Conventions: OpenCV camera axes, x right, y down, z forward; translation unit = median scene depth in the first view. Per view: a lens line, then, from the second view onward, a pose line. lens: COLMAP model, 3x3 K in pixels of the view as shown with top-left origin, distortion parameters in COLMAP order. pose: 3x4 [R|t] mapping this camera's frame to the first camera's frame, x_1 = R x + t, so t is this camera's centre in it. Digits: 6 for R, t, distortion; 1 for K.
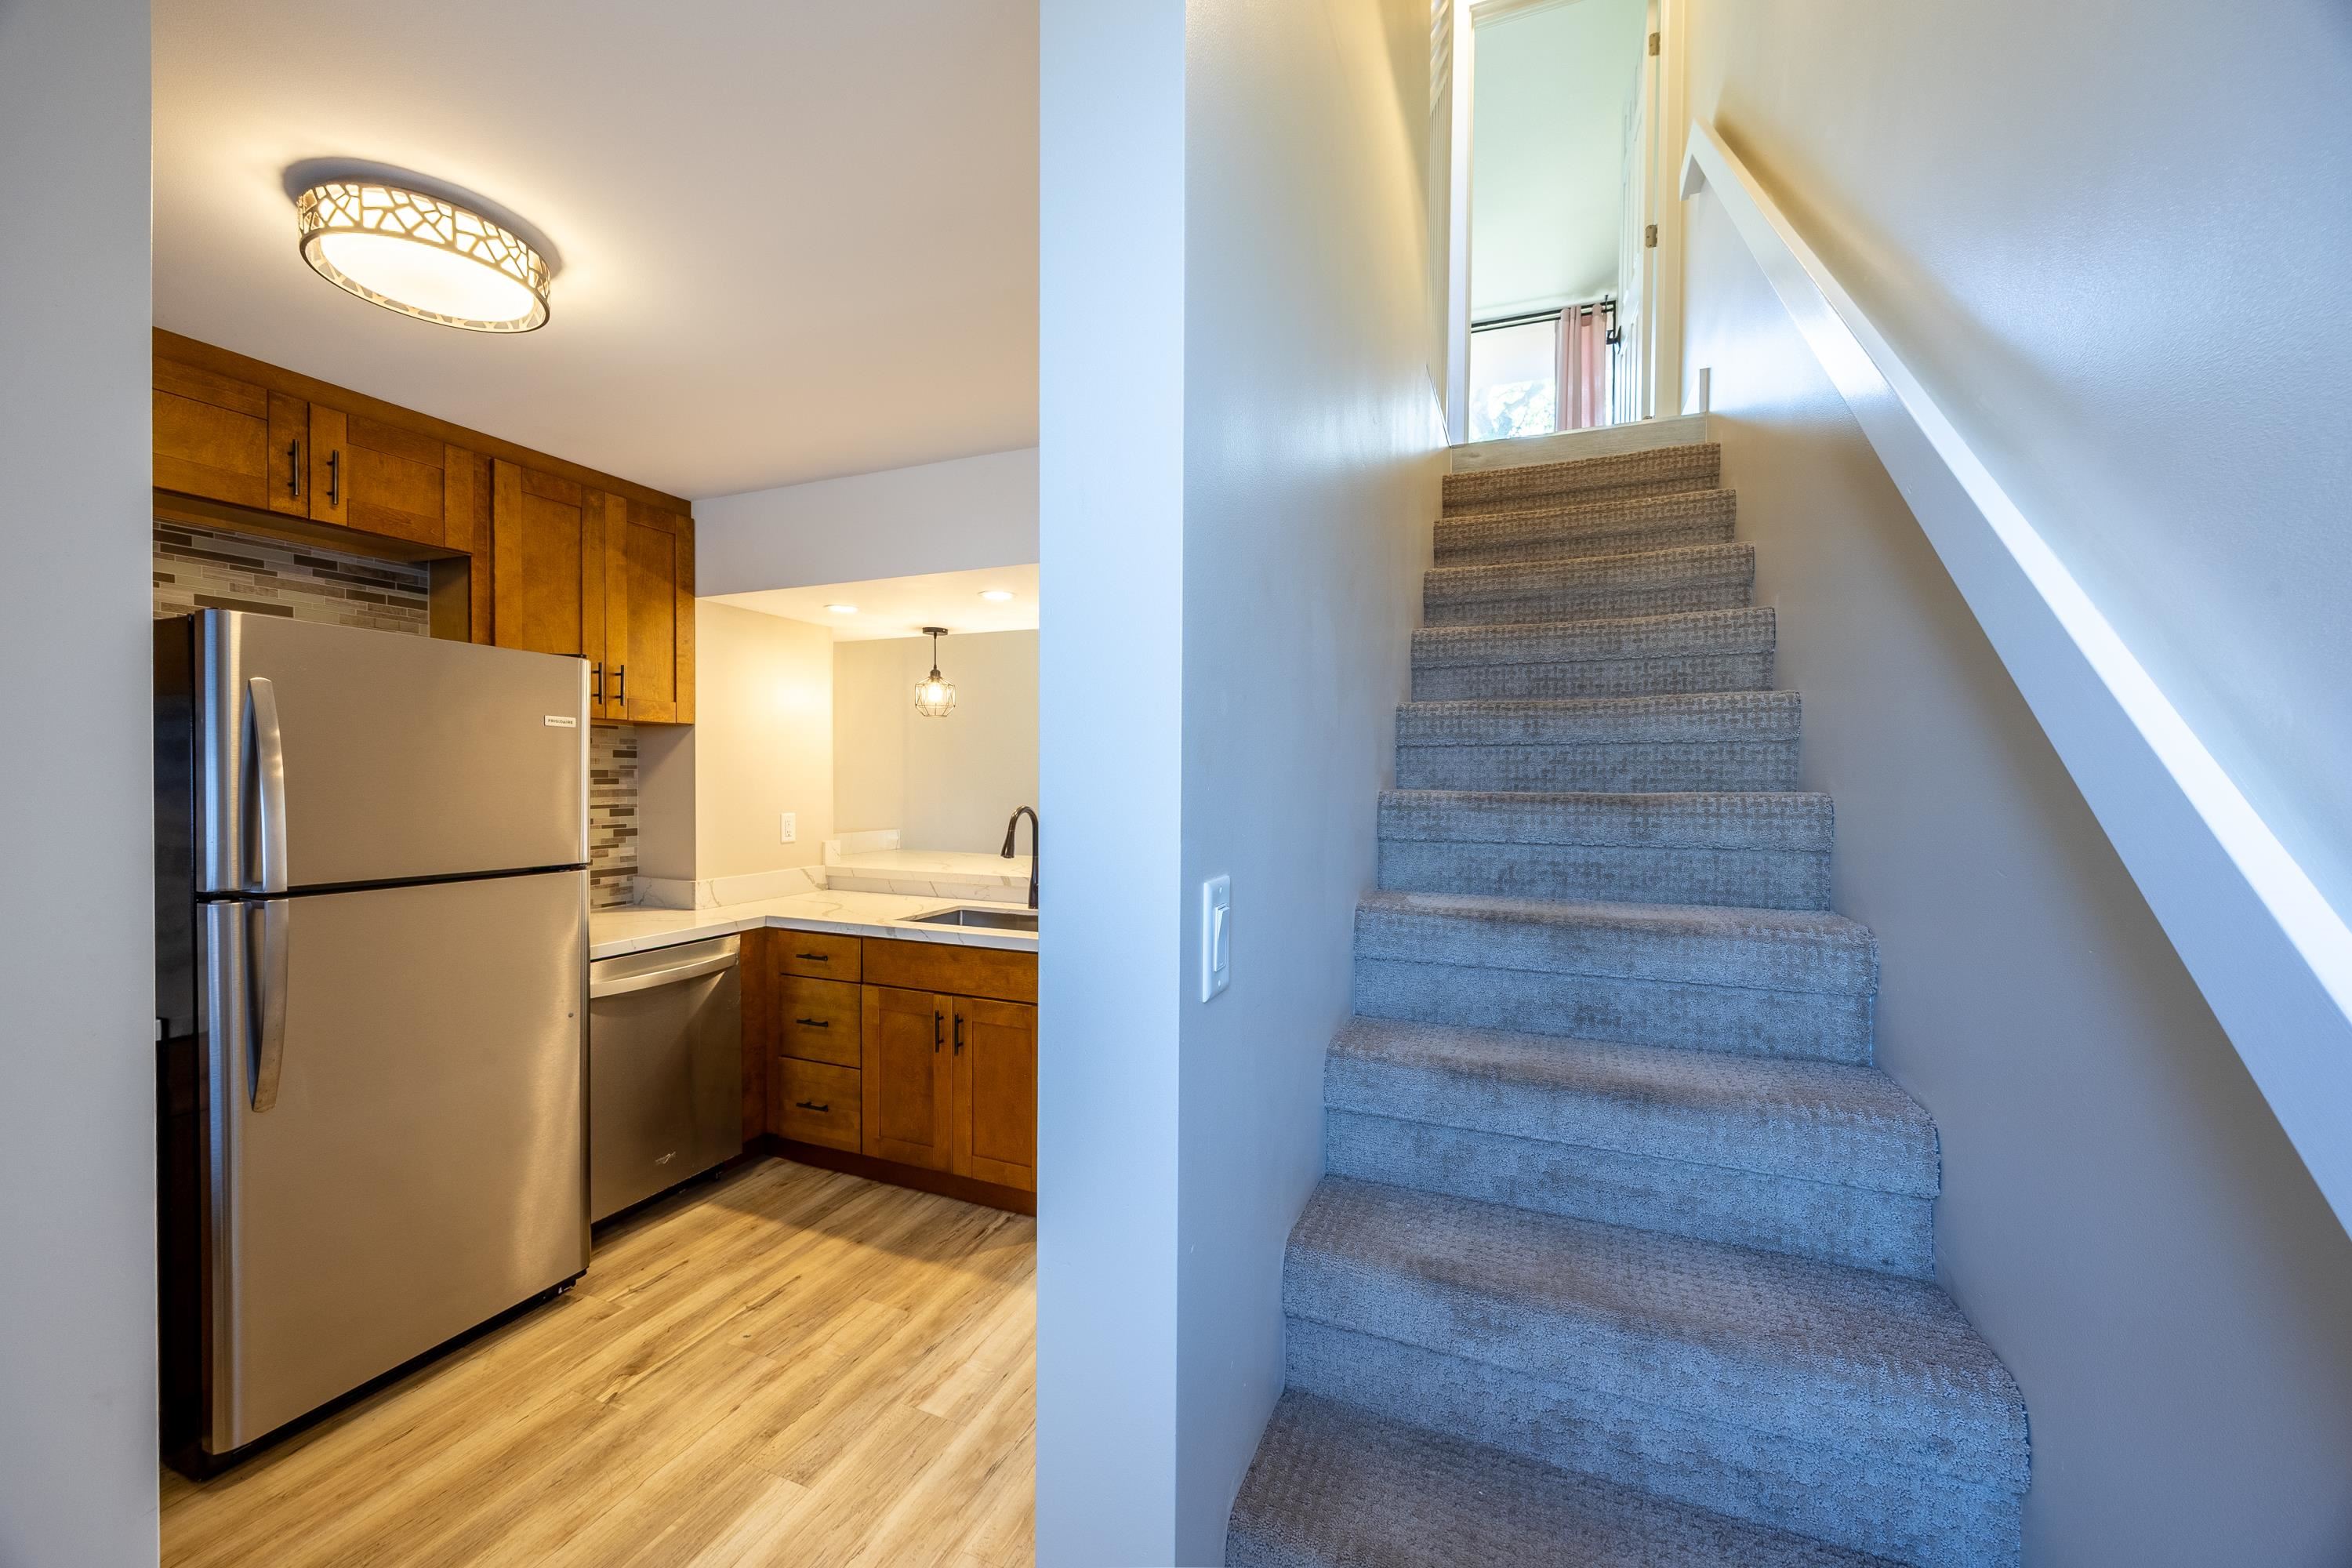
lens RADIAL K [[903.6, 0, 1187.5], [0, 903.6, 787.9], [0, 0, 1]] dist [0.002603, 0.000306]
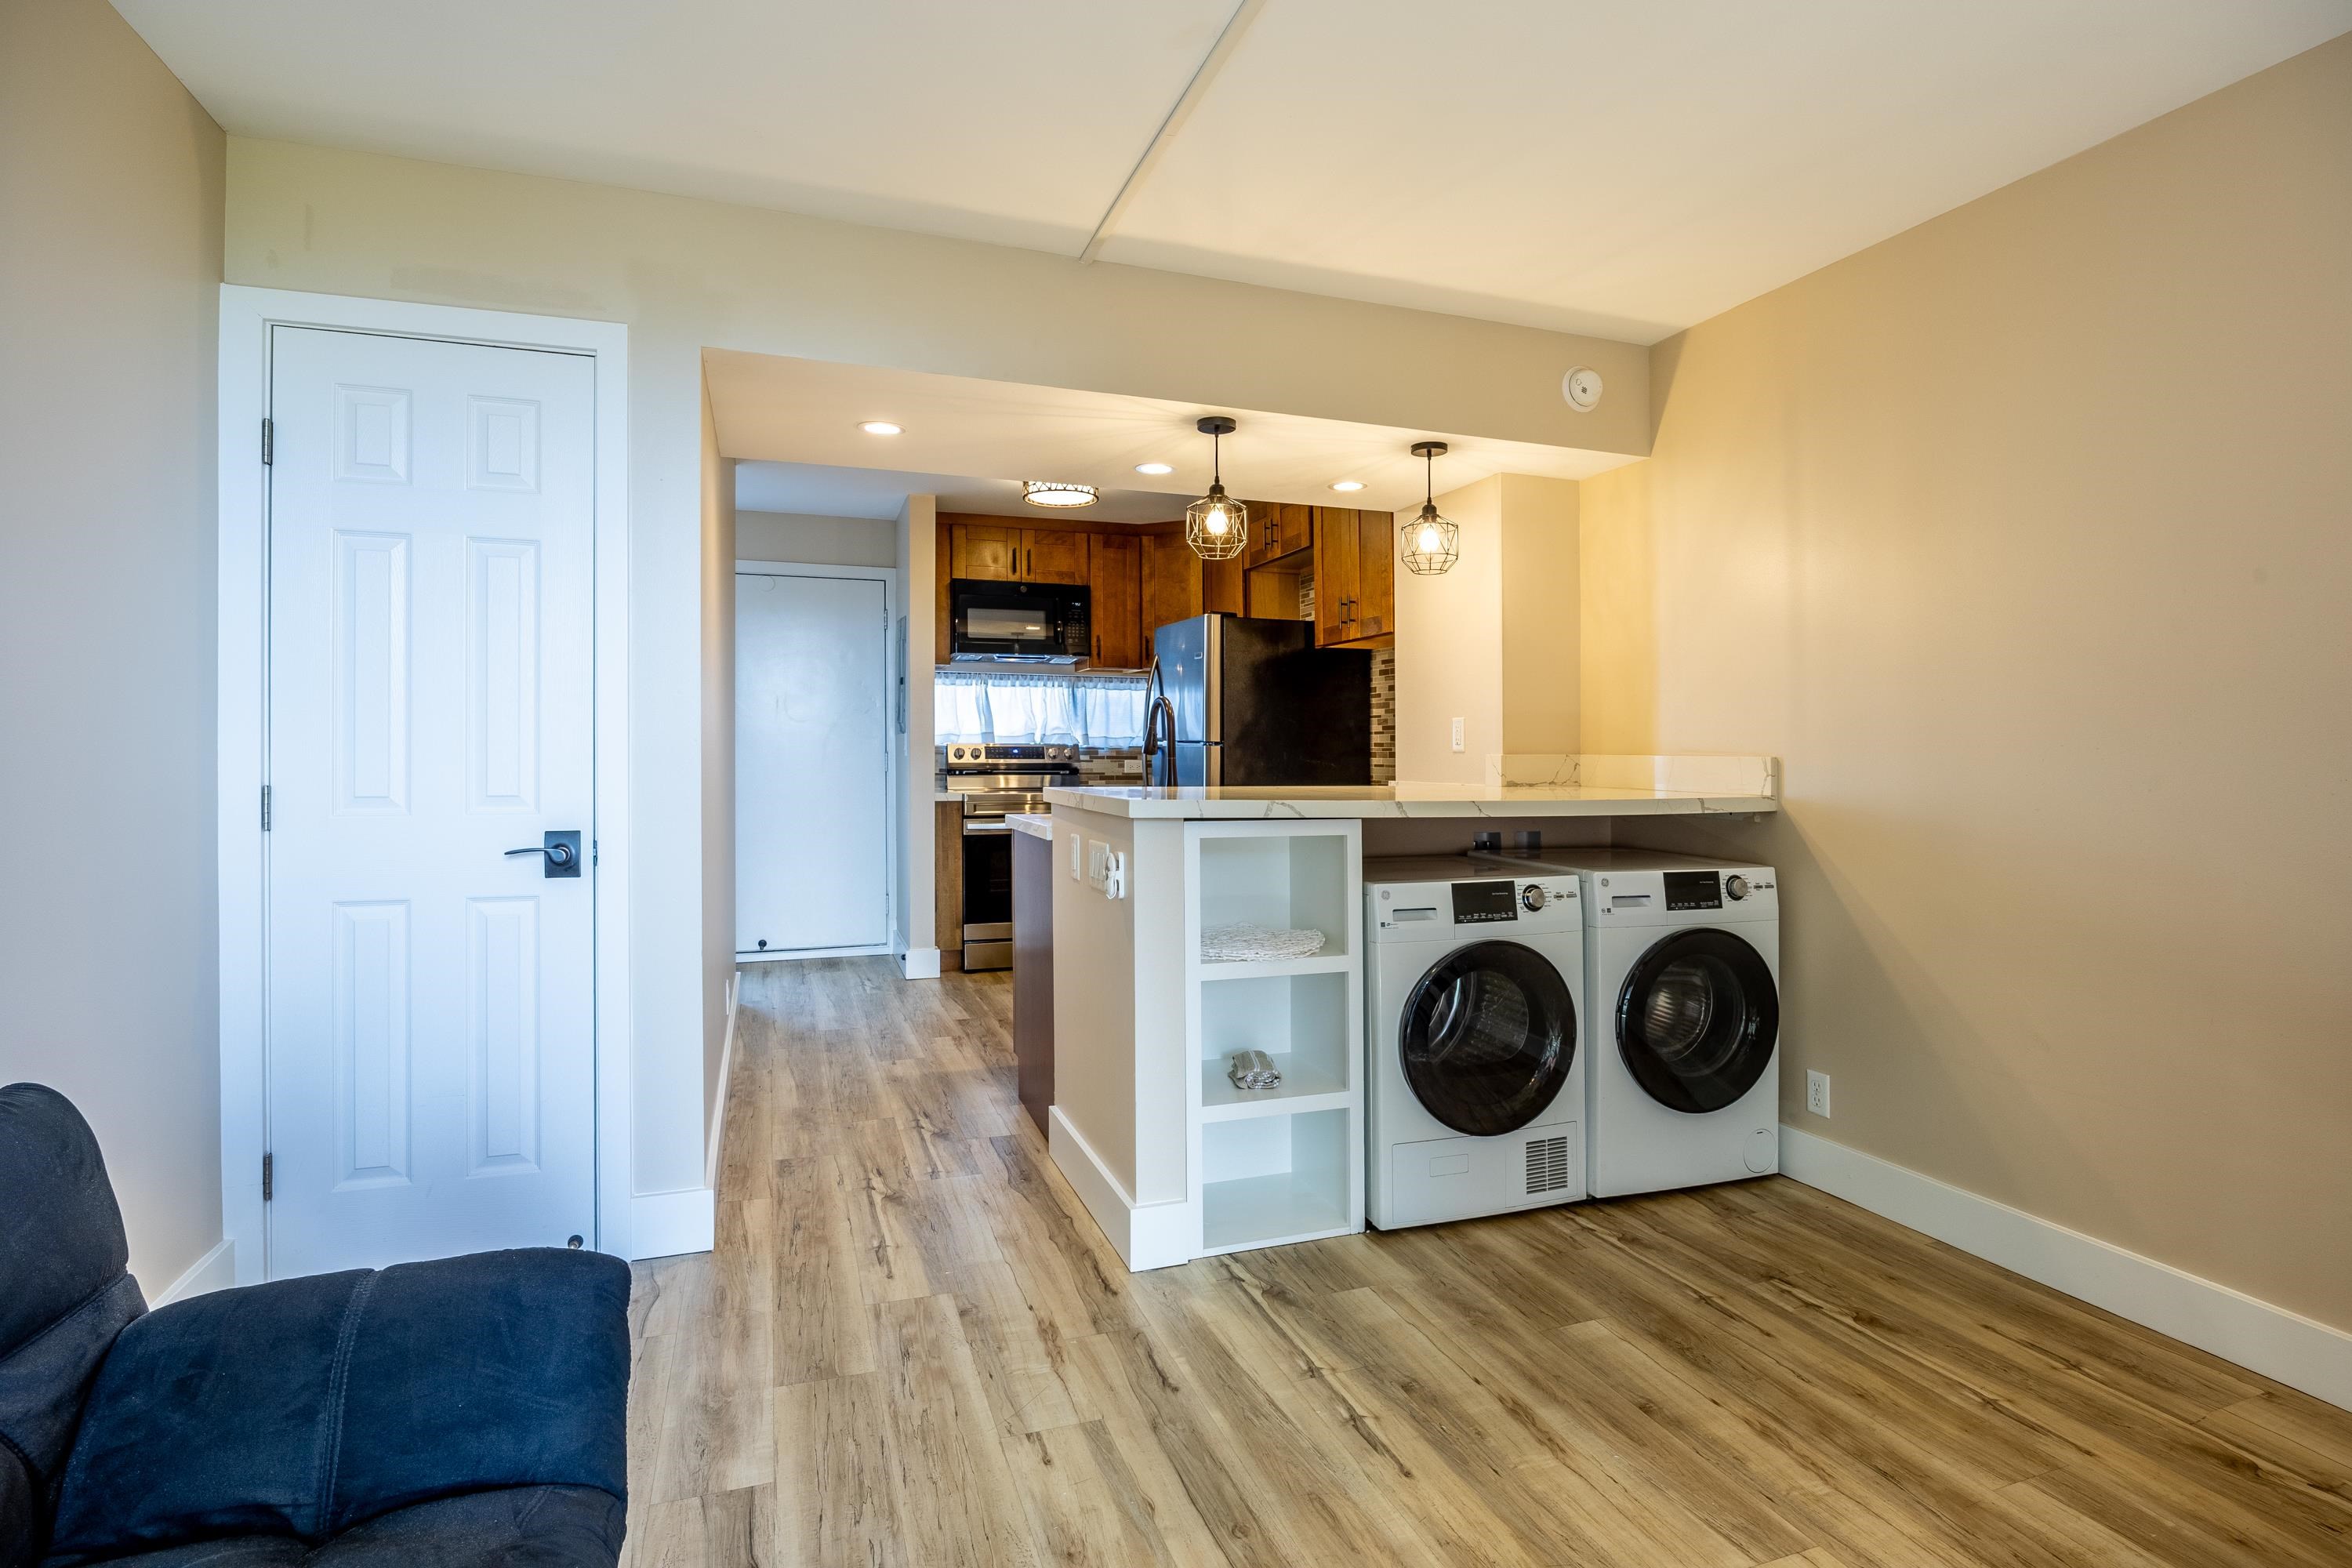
lens RADIAL K [[1167.1, 0, 1171.9], [0, 1167.1, 738.2], [0, 0, 1]] dist [-0.018157, 0.003359]
pose [[-0.750938, -0.022411, -0.659992, 0.651685], [-0.029126, 0.999575, -0.000804, 0.075735], [0.659730, 0.018619, -0.751272, 2.219393]]
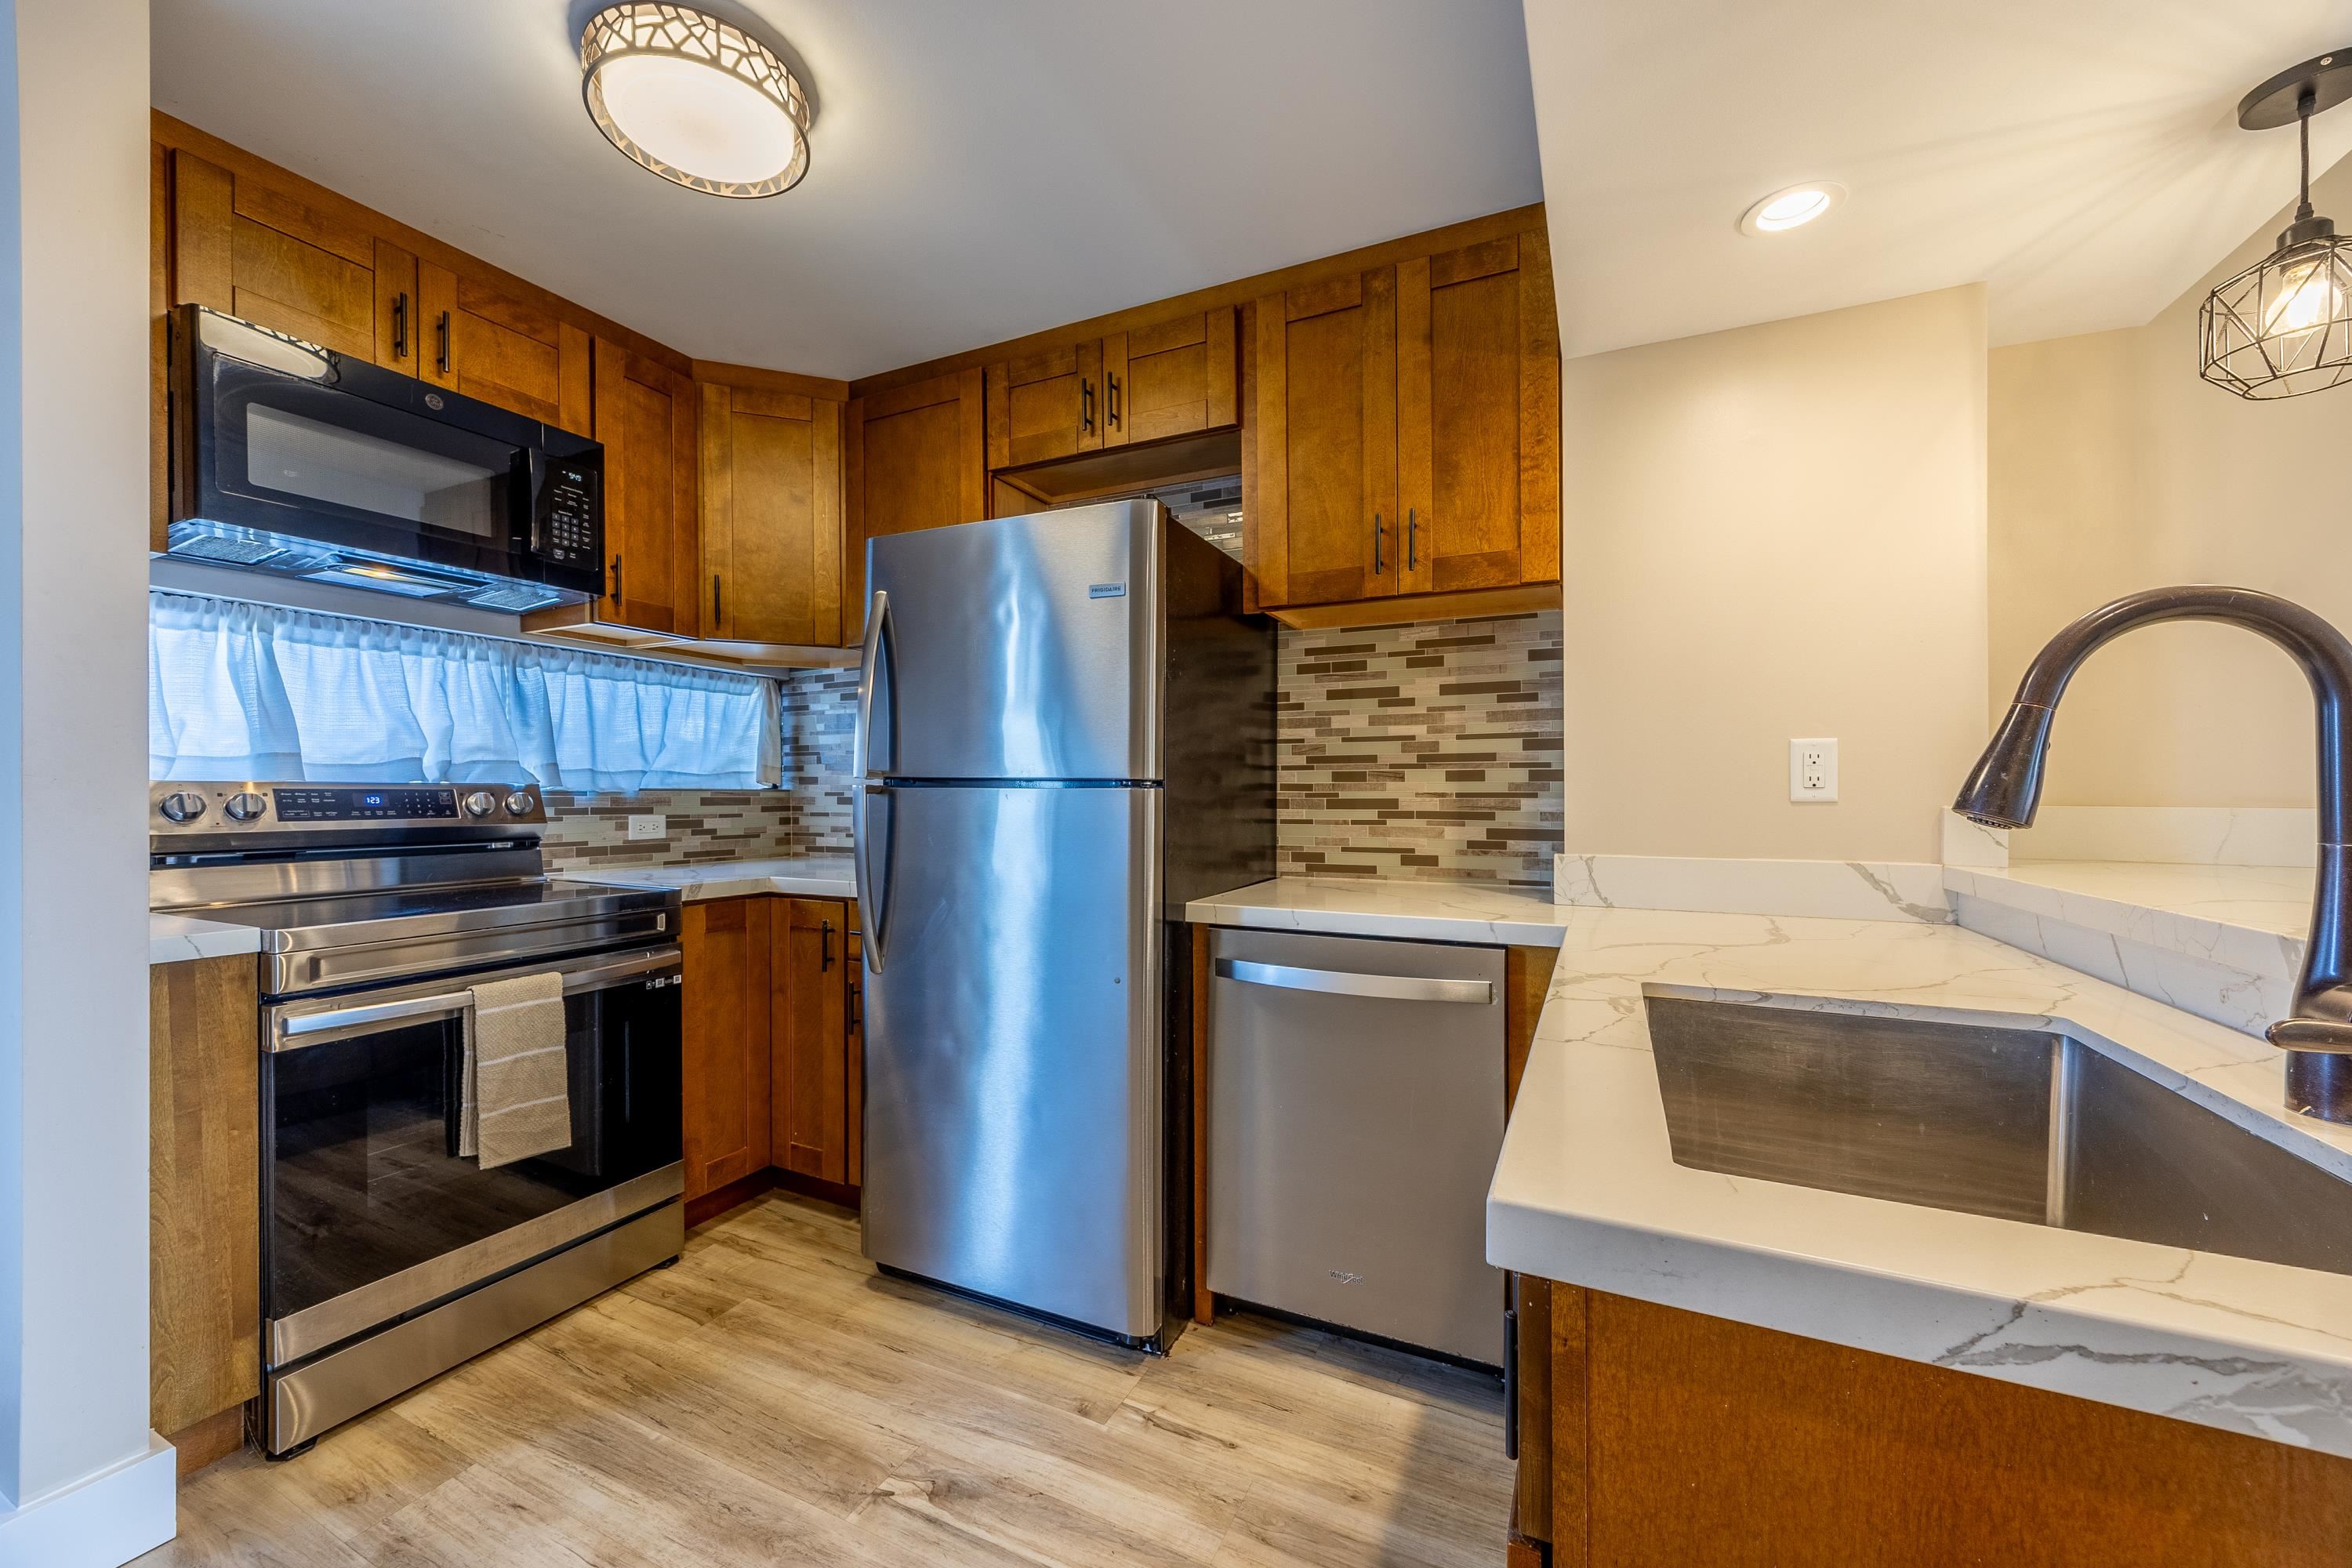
lens RADIAL K [[903.6, 0, 1175.8], [0, 903.6, 807.7], [0, 0, 1]] dist [0.002603, 0.000306]
pose [[-0.057673, 0.003987, -0.998328, 0.046625], [-0.027032, 0.999619, 0.005553, 0.092850], [0.997969, 0.027307, -0.057543, 0.949995]]
